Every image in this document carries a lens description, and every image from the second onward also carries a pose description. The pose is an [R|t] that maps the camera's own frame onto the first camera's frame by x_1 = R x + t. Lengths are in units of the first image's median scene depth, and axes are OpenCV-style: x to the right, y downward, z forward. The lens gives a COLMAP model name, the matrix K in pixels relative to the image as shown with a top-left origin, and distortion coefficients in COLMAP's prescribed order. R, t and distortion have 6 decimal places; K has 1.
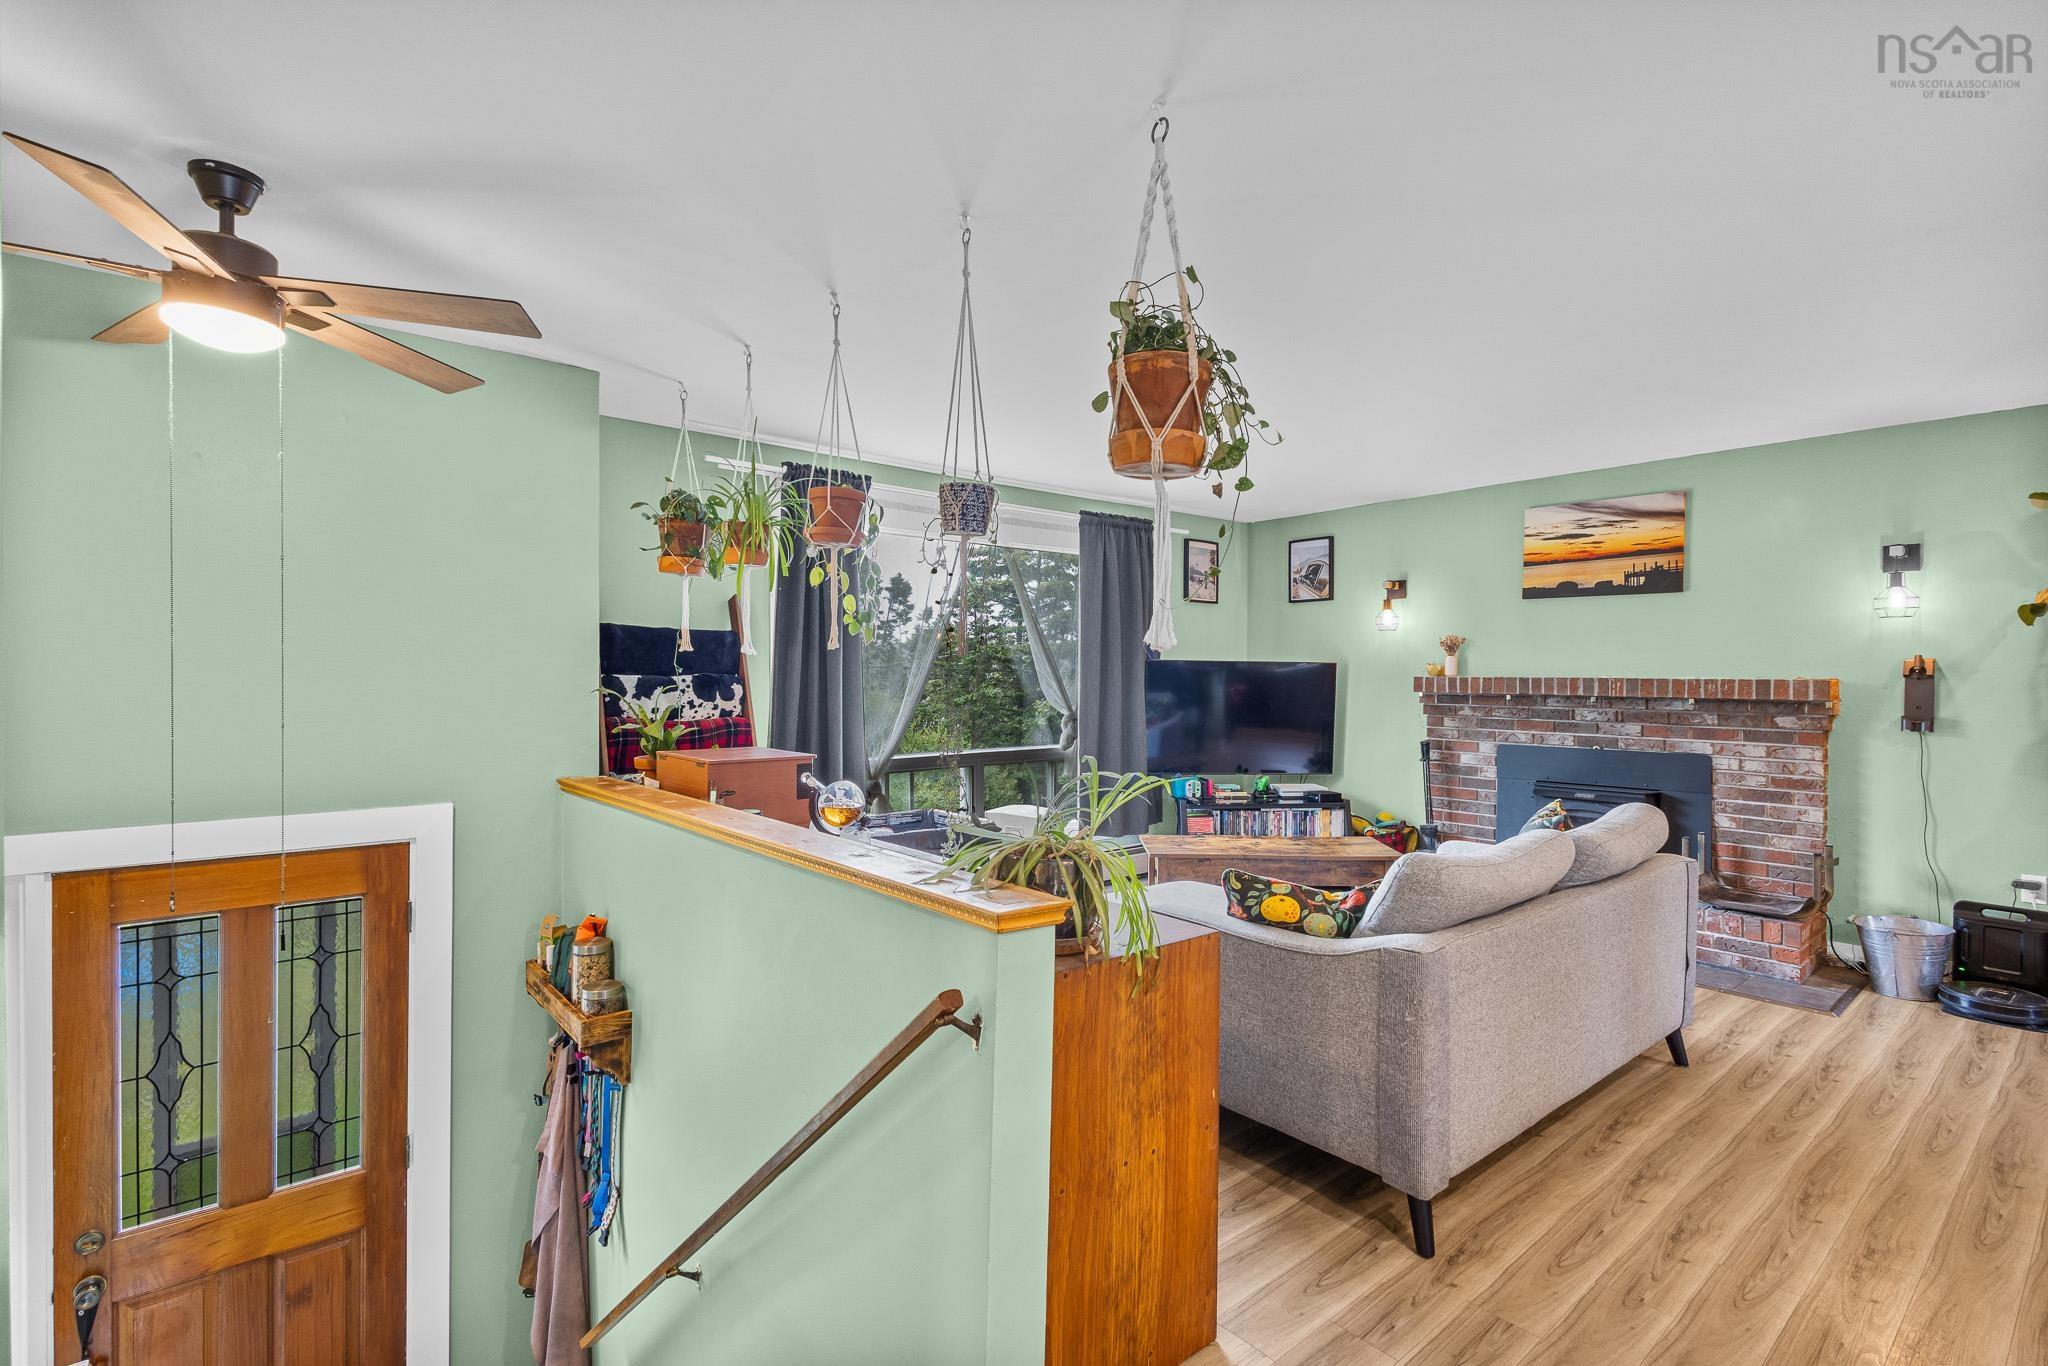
lens RADIAL K [[945.0, 0, 1019.4], [0, 945.0, 679.6], [0, 0, 1]] dist [0.014069, -0.004859]
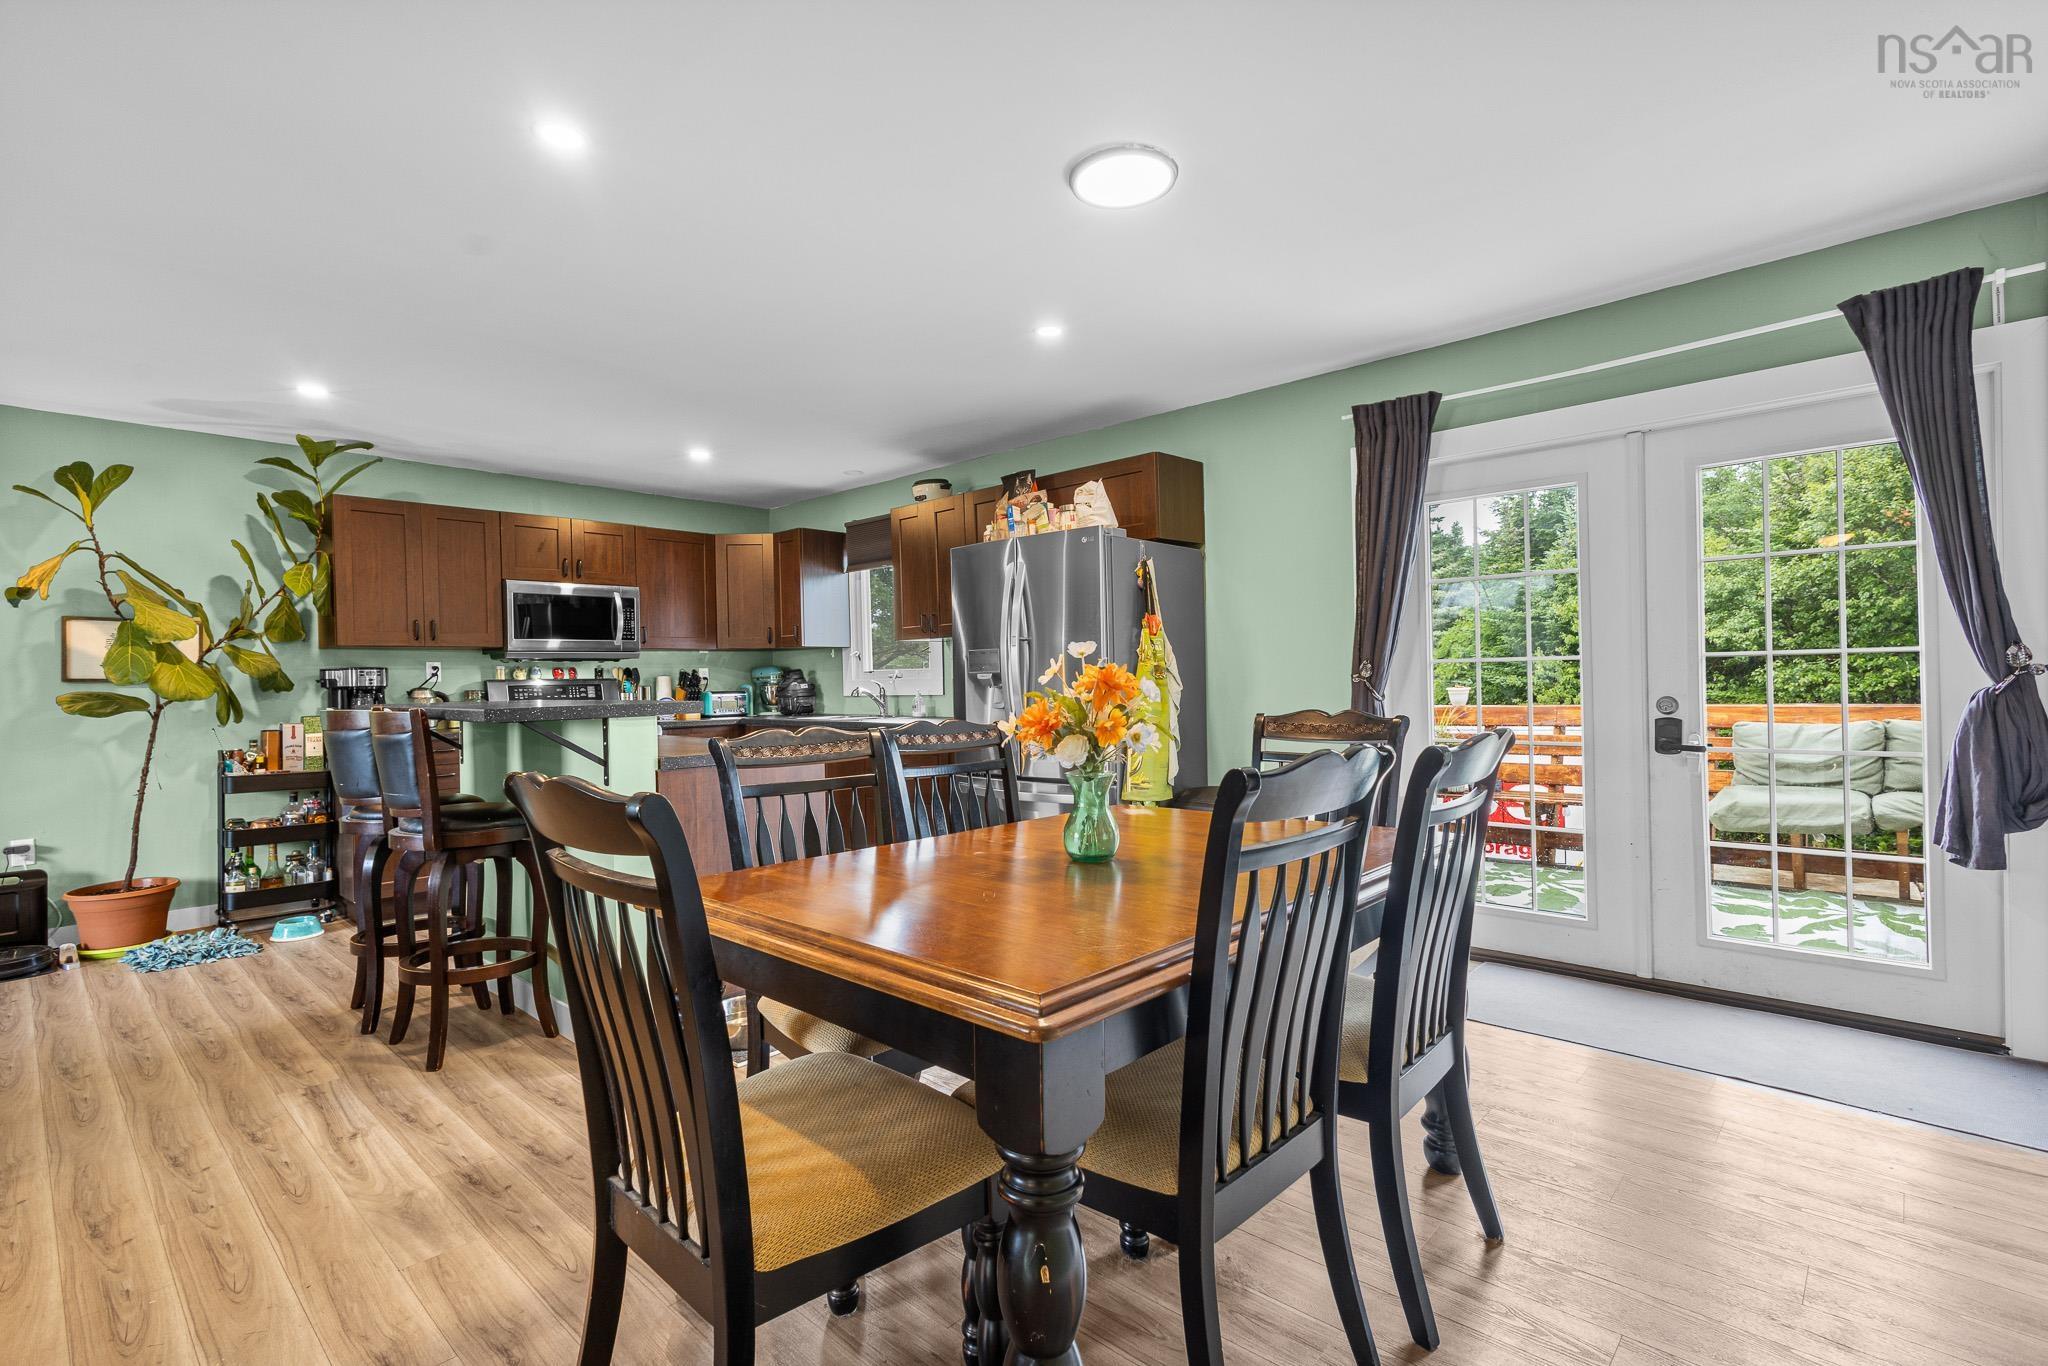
lens RADIAL K [[945.0, 0, 1025.2], [0, 945.0, 680.6], [0, 0, 1]] dist [0.014069, -0.004859]
pose [[-0.128223, -0.003489, 0.991739, -0.150601], [0.027576, 0.999595, 0.007082, 0.046891], [-0.991362, 0.028256, -0.128075, 0.004752]]
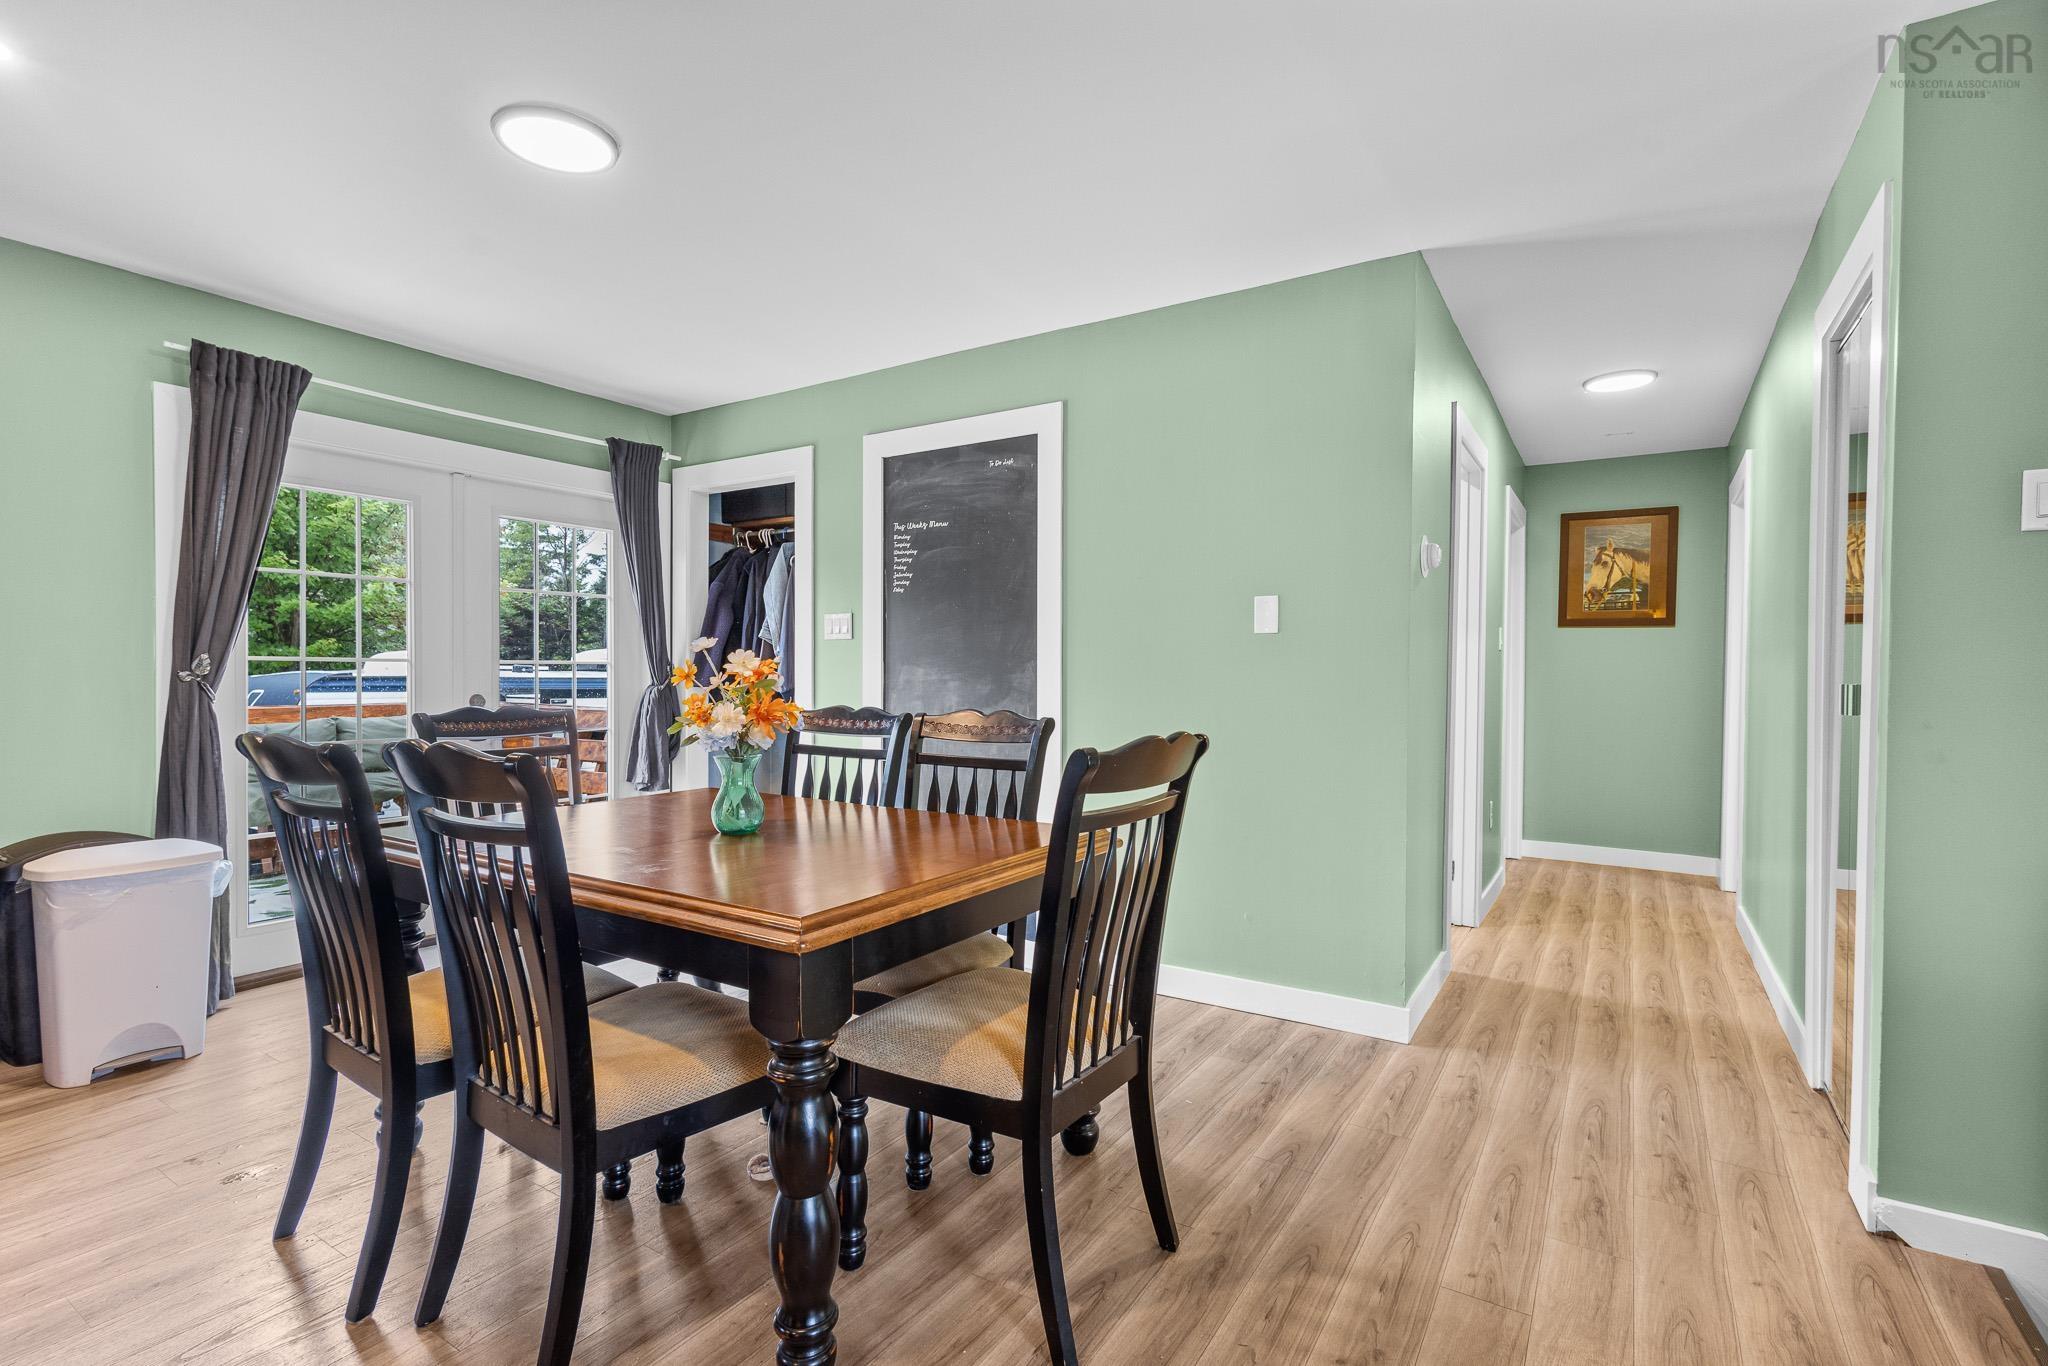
lens RADIAL K [[945.0, 0, 1020.3], [0, 945.0, 682.4], [0, 0, 1]] dist [0.014069, -0.004859]
pose [[-0.954641, -0.005262, -0.297713, 0.341501], [-0.010872, 0.999793, 0.017191, 0.045001], [0.297560, 0.019648, -0.954501, 0.487564]]
